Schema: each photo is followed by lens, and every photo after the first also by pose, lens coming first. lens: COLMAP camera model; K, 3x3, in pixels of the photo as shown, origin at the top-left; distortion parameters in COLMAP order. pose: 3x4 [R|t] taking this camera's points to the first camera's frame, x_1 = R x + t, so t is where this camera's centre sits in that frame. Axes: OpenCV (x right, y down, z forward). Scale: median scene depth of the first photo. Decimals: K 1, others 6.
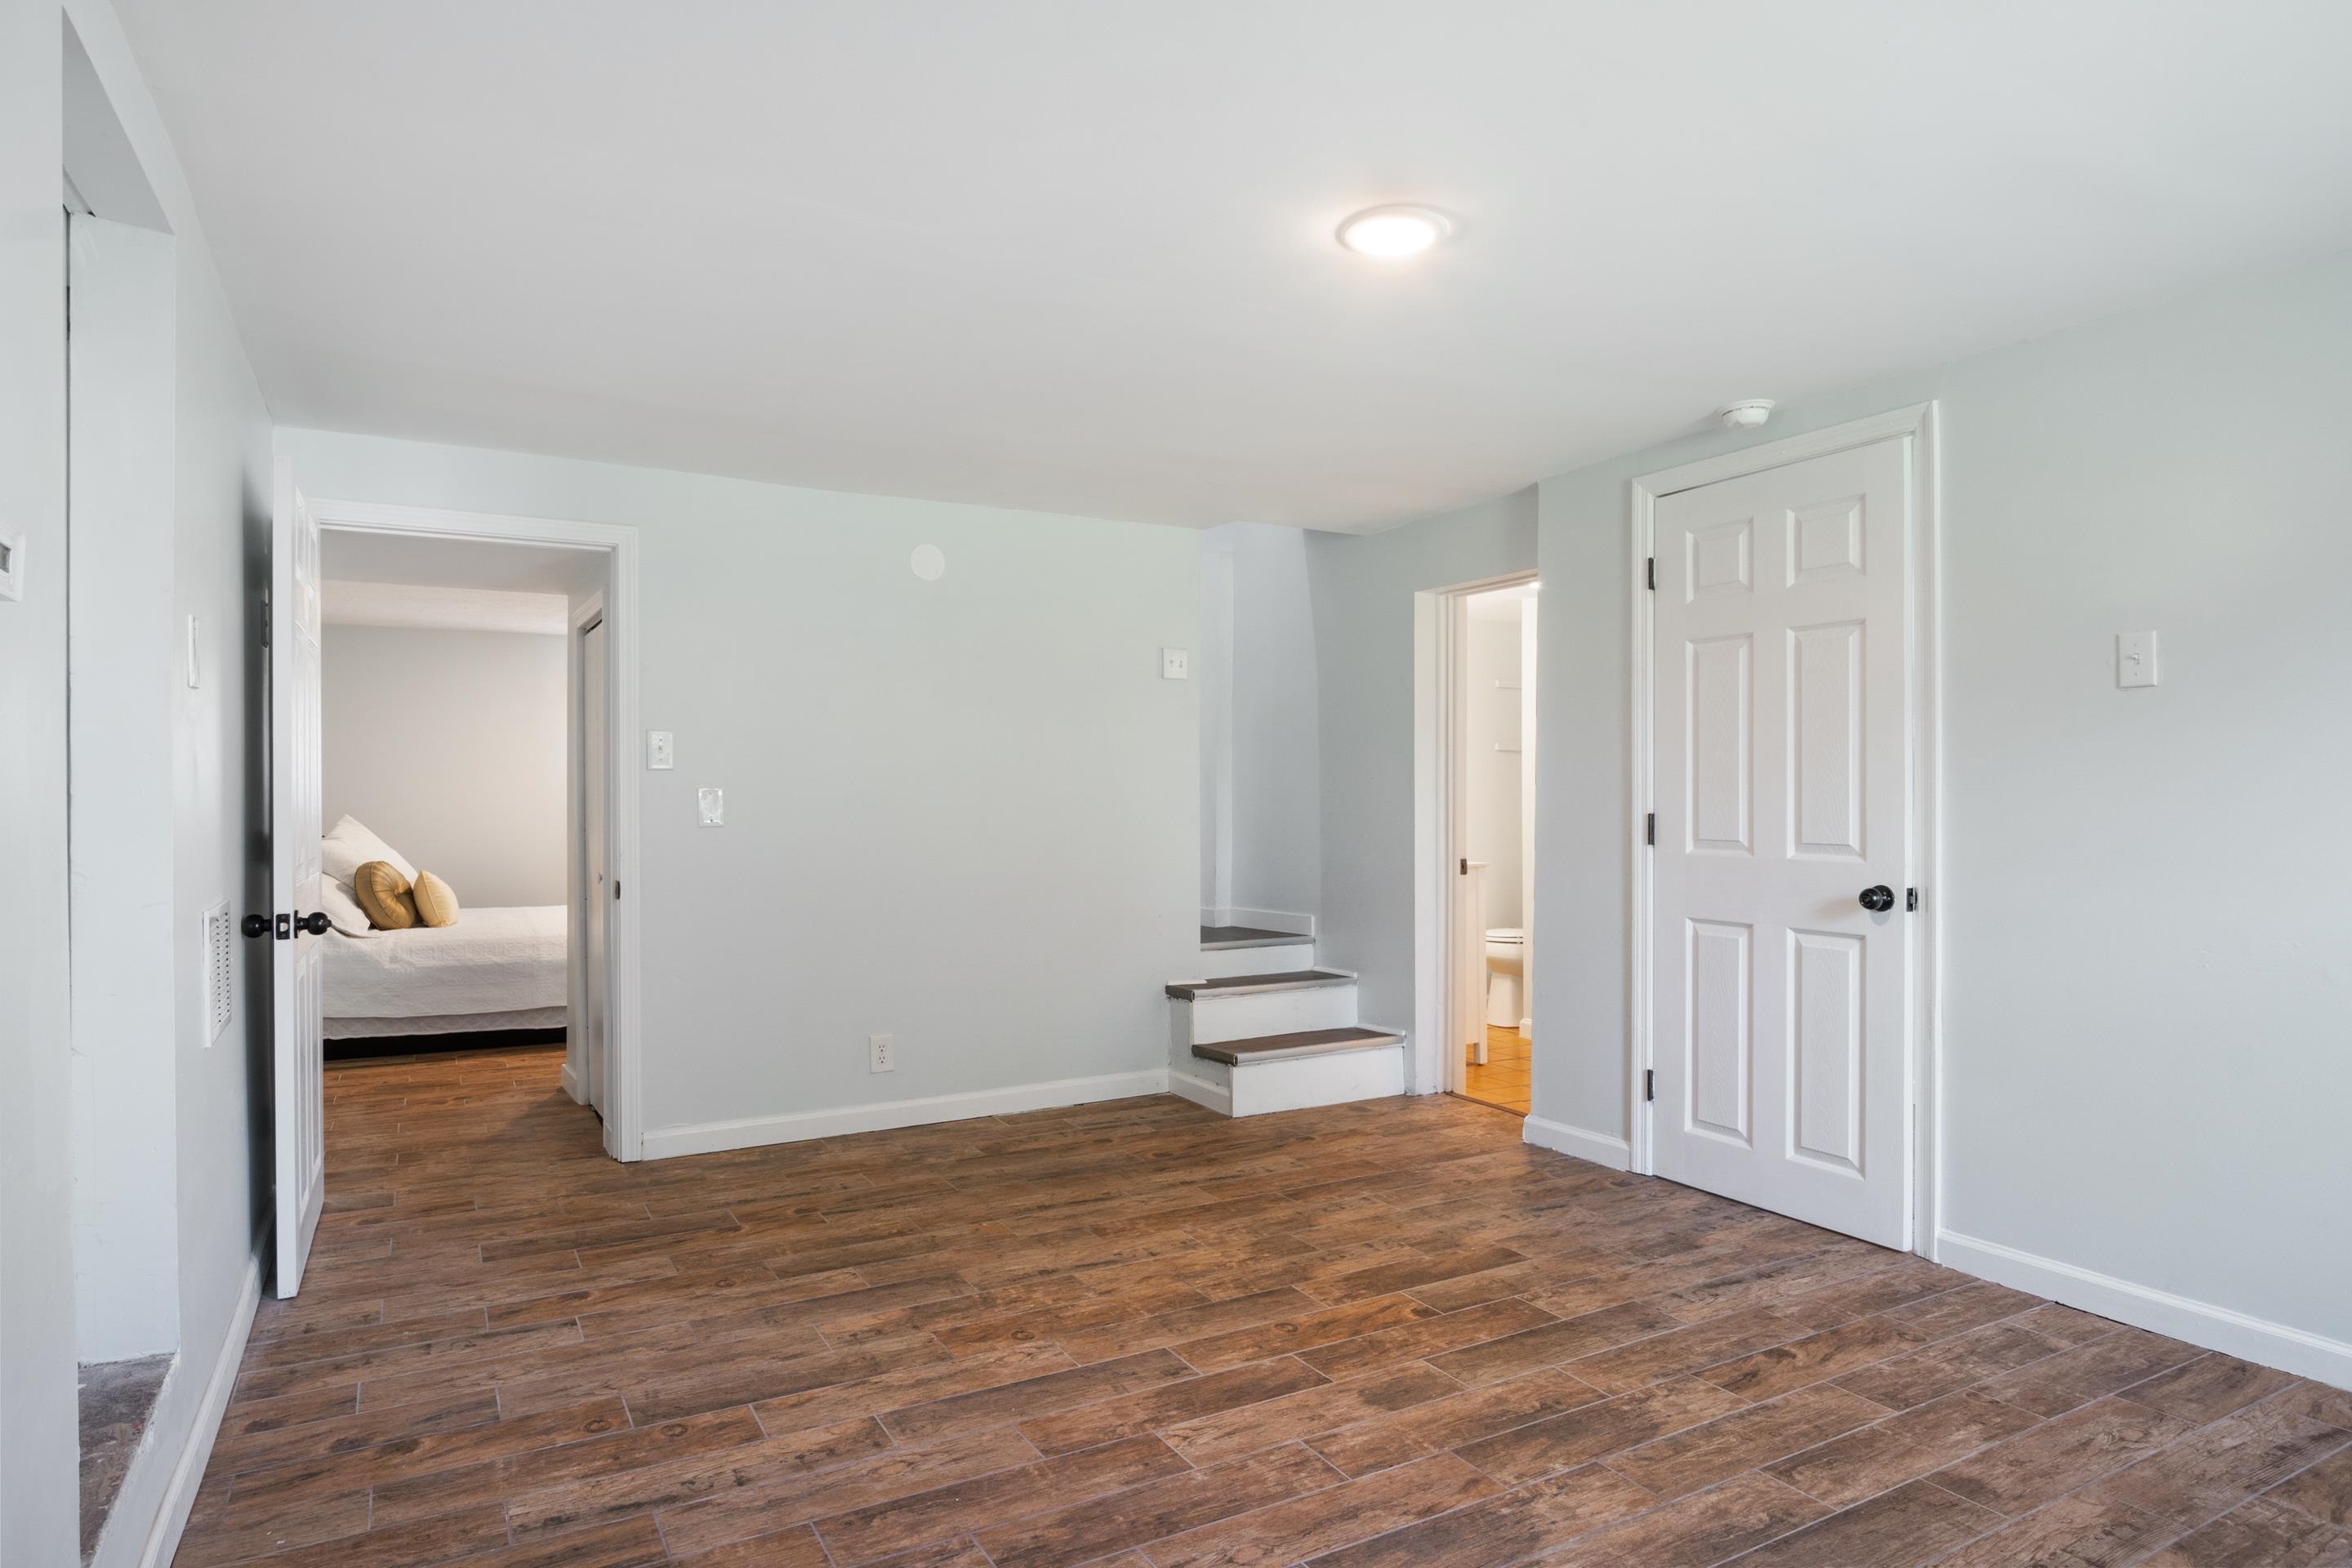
lens RADIAL K [[1316.8, 0, 1176.3], [0, 1316.8, 785.7], [0, 0, 1]] dist [-0.023881, 0.000091]
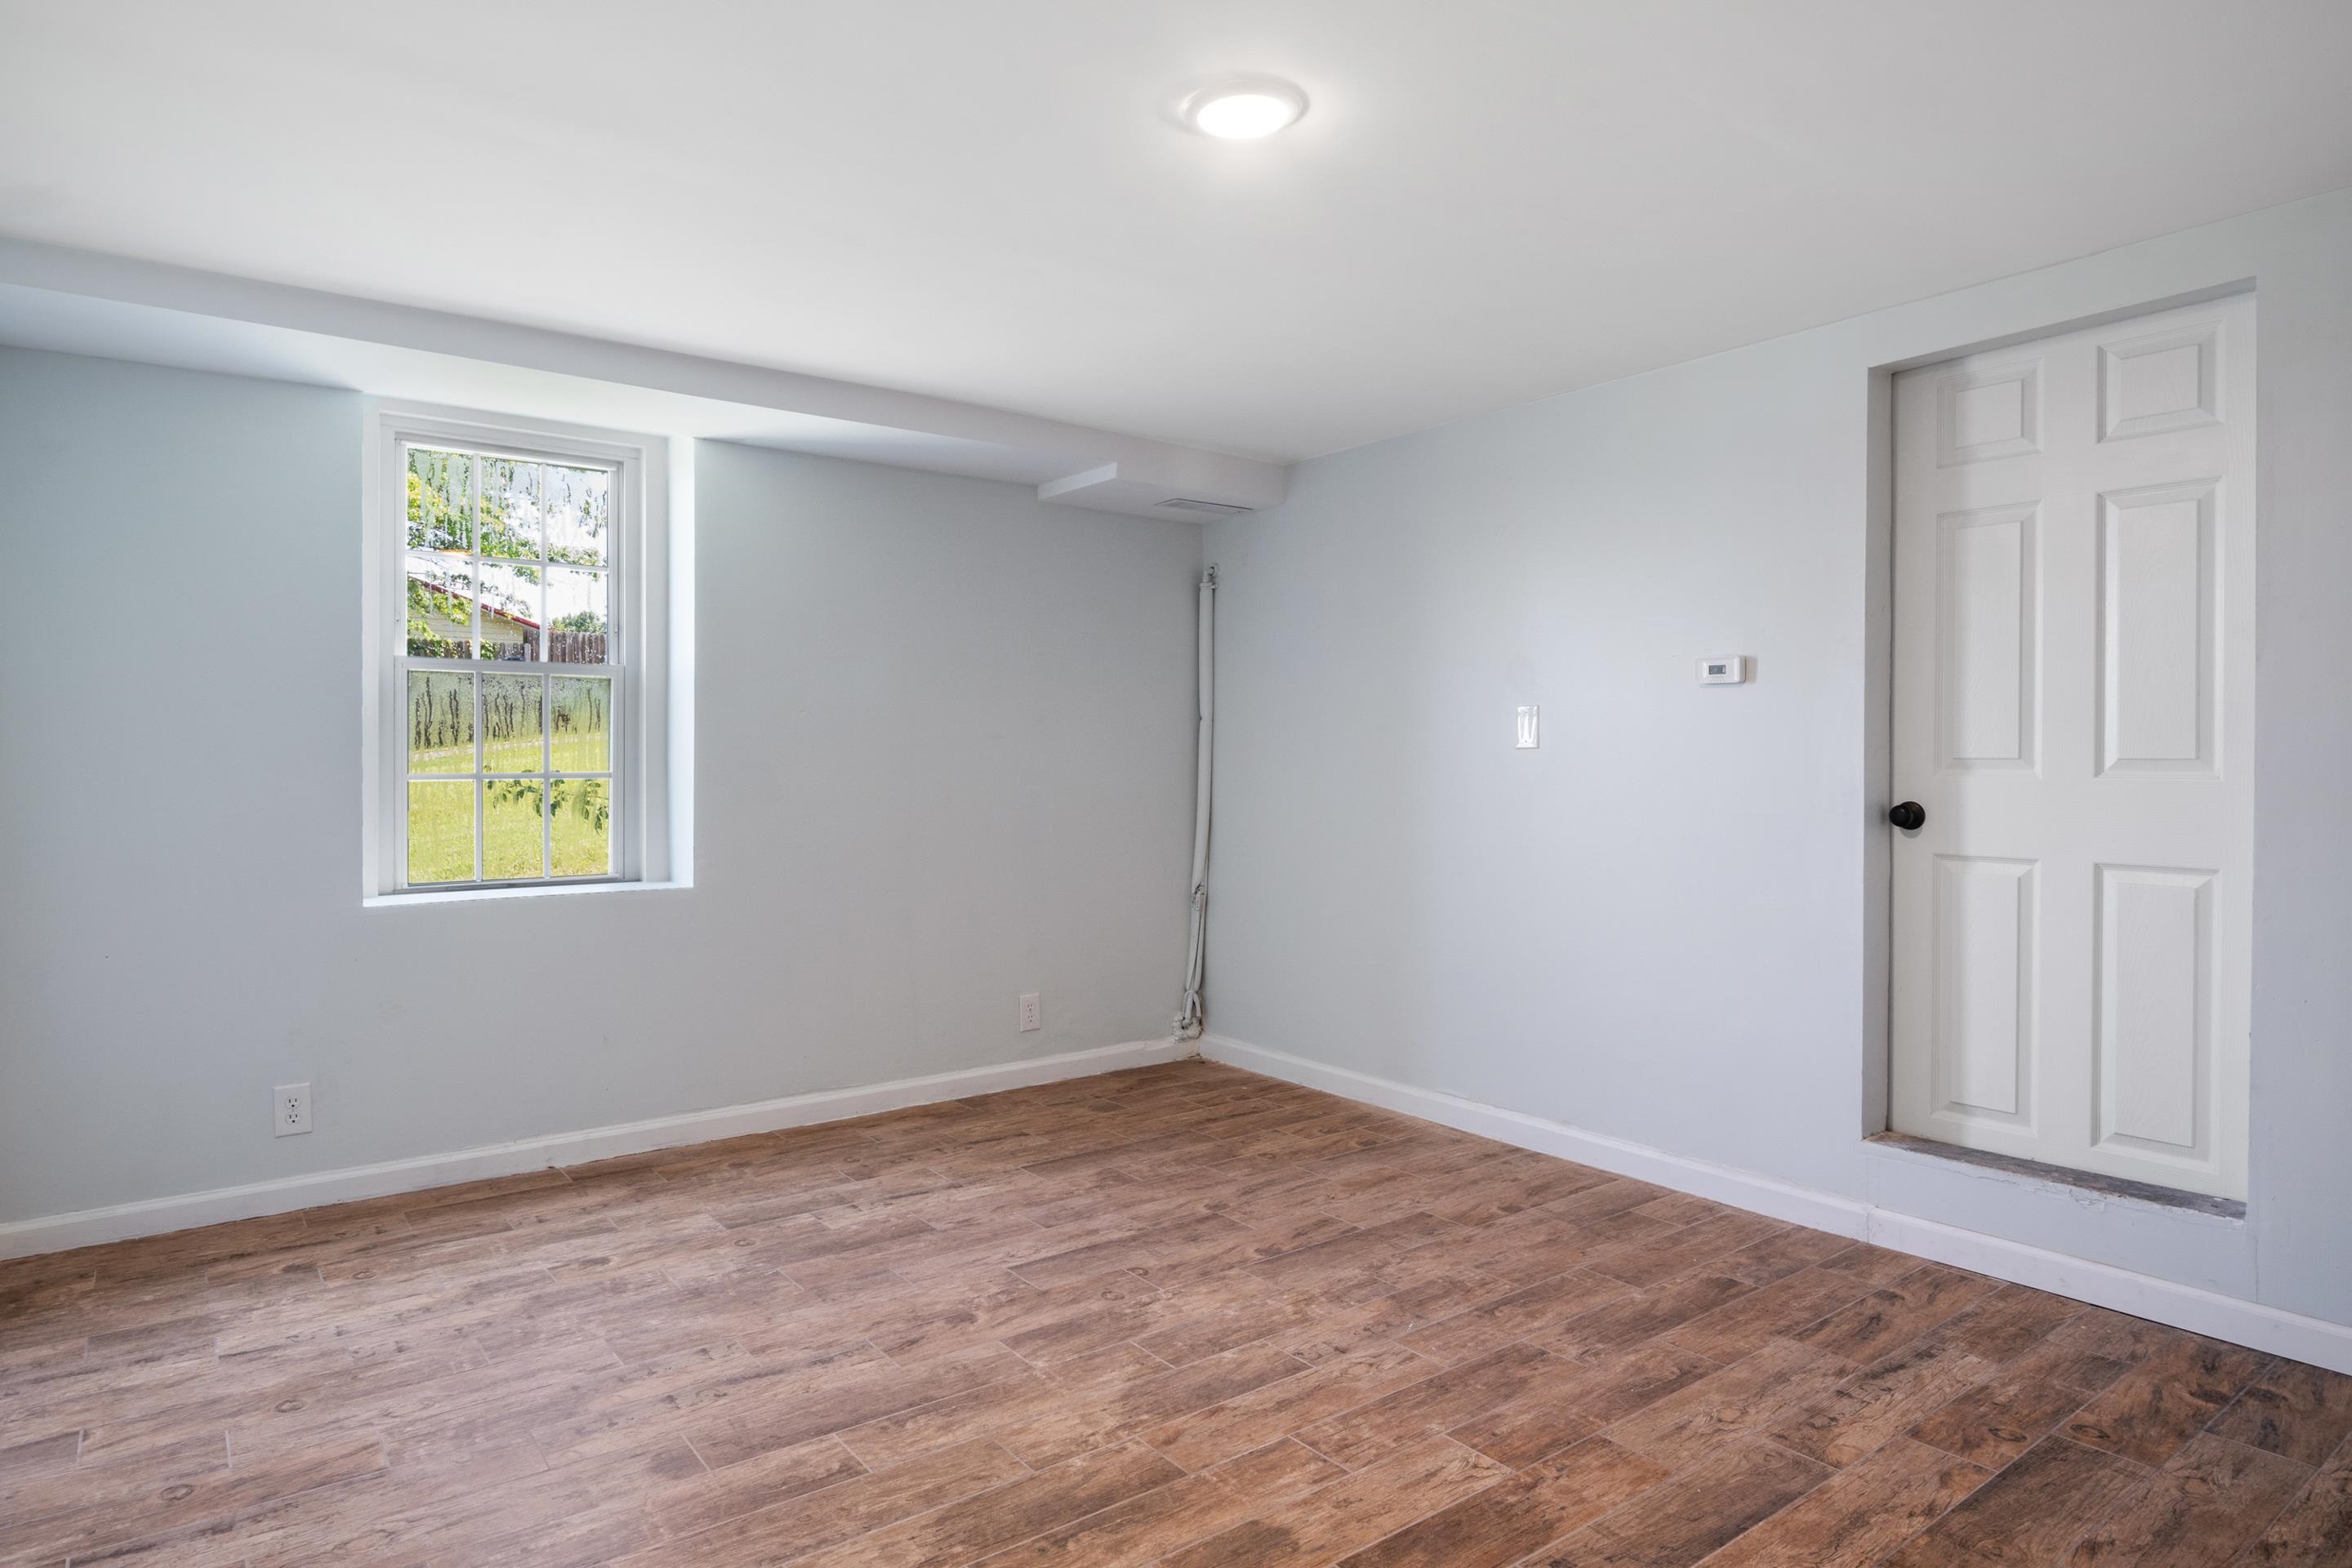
lens RADIAL K [[1316.8, 0, 1173.8], [0, 1316.8, 777.7], [0, 0, 1]] dist [-0.023881, 0.000091]
pose [[-0.990708, 0.009593, -0.135669, 0.344621], [0.008178, 0.999906, 0.010979, 0.009898], [0.135761, 0.009767, -0.990693, 1.932219]]
